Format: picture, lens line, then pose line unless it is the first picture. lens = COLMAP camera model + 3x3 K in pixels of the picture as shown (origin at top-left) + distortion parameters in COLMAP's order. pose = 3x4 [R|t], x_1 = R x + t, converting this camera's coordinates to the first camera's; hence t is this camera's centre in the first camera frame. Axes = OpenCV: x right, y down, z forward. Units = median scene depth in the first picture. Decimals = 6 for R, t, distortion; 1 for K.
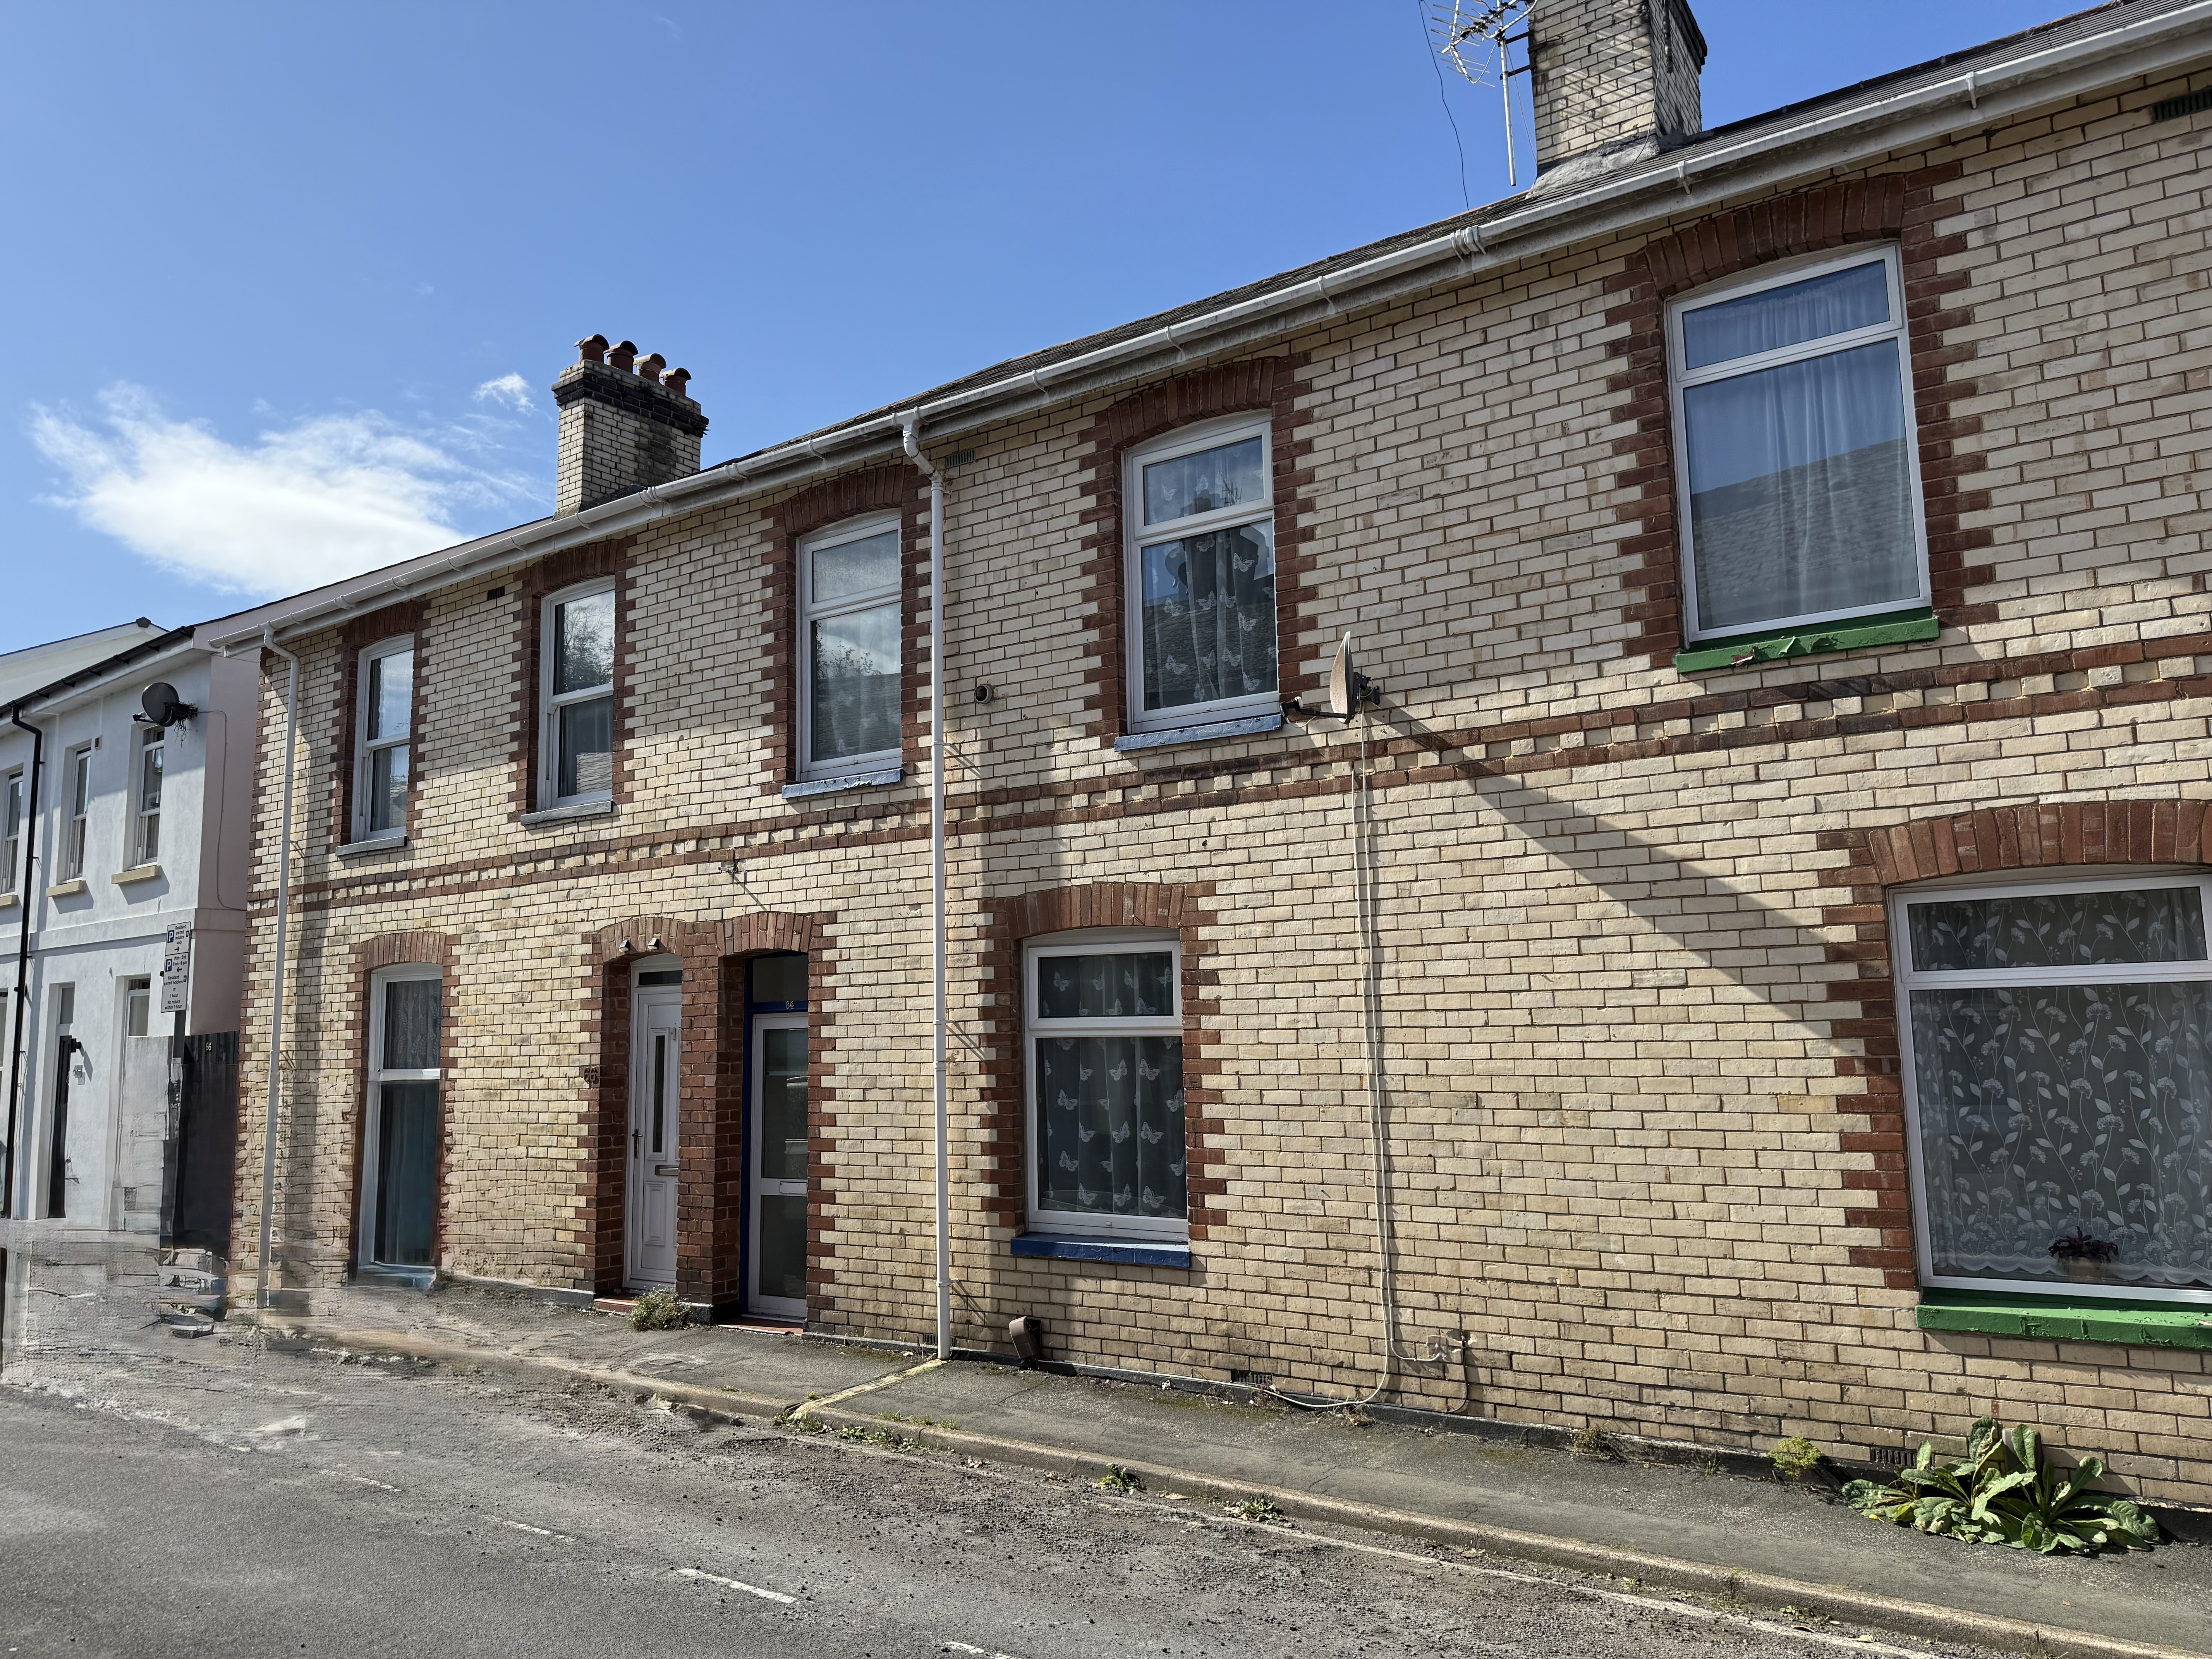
lens RADIAL K [[1553.8, 0, 1113.6], [0, 1553.8, 828.5], [0, 0, 1]] dist [0.012784, -0.027760]
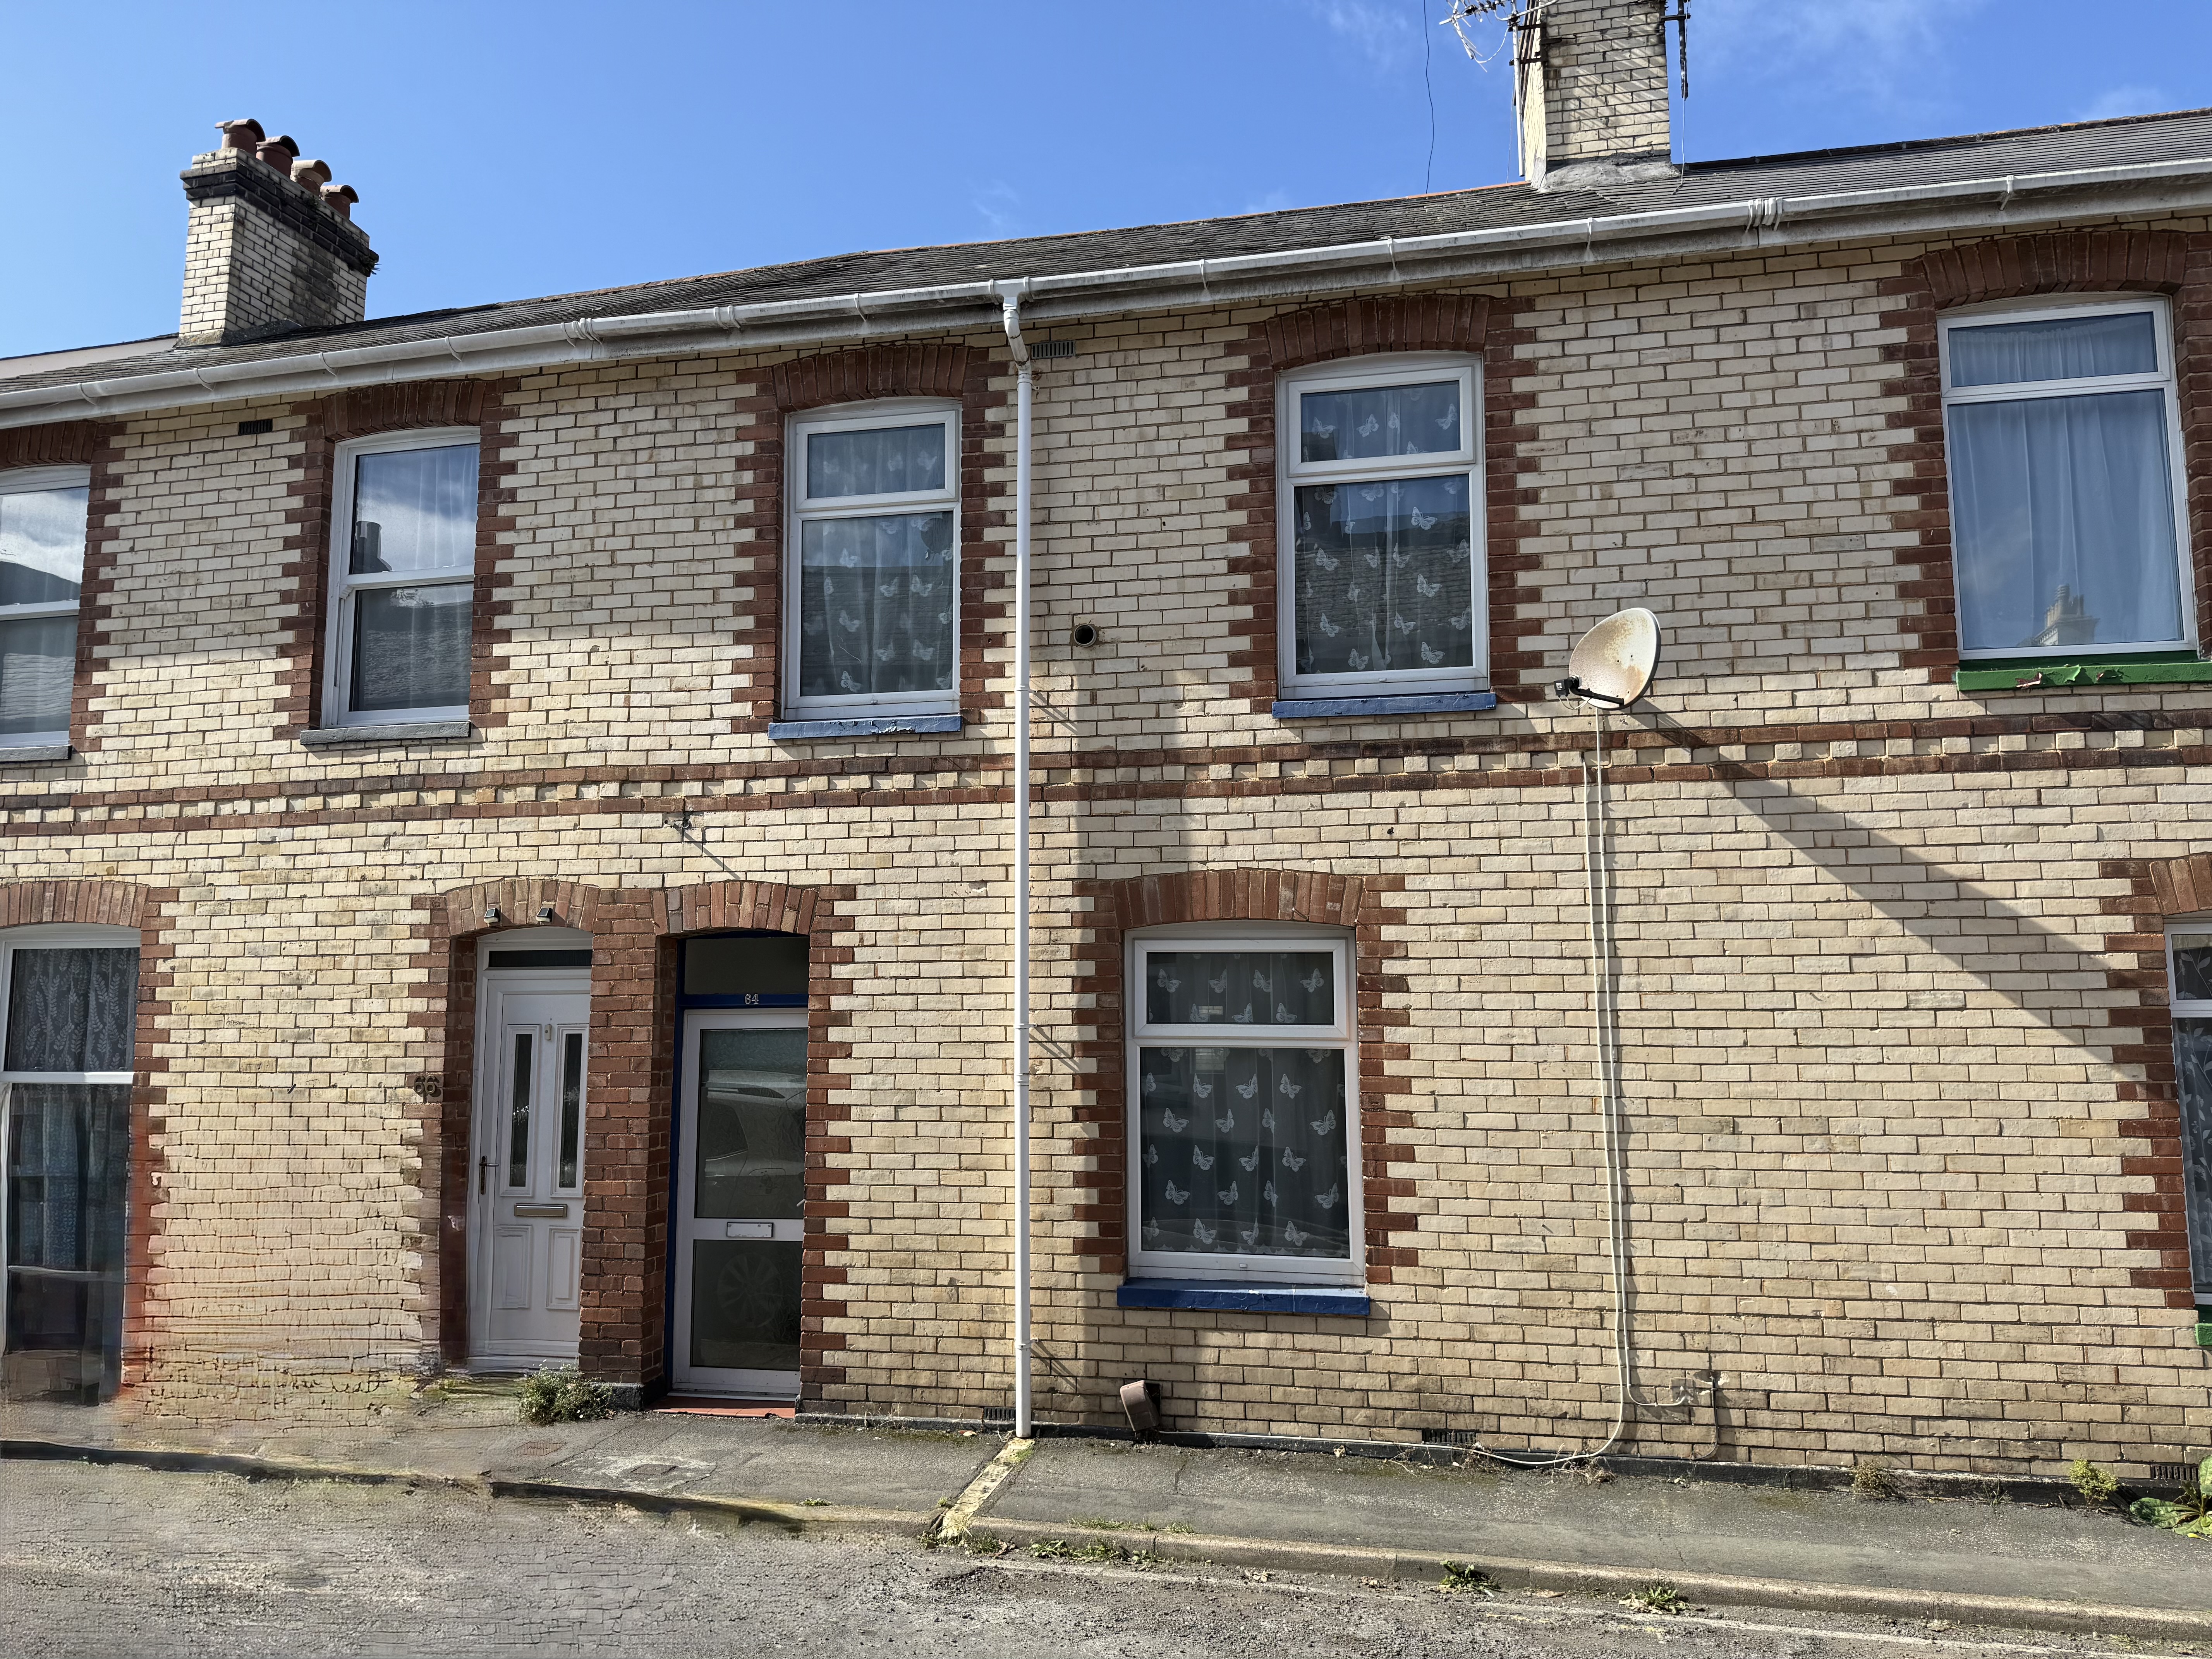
lens RADIAL K [[1553.8, 0, 1086.3], [0, 1553.8, 828.8], [0, 0, 1]] dist [0.012784, -0.027760]
pose [[0.924865, 0.063927, 0.374883, -0.409284], [-0.065785, 0.997803, -0.007854, 0.025266], [-0.374561, -0.017397, 0.927039, 0.234110]]
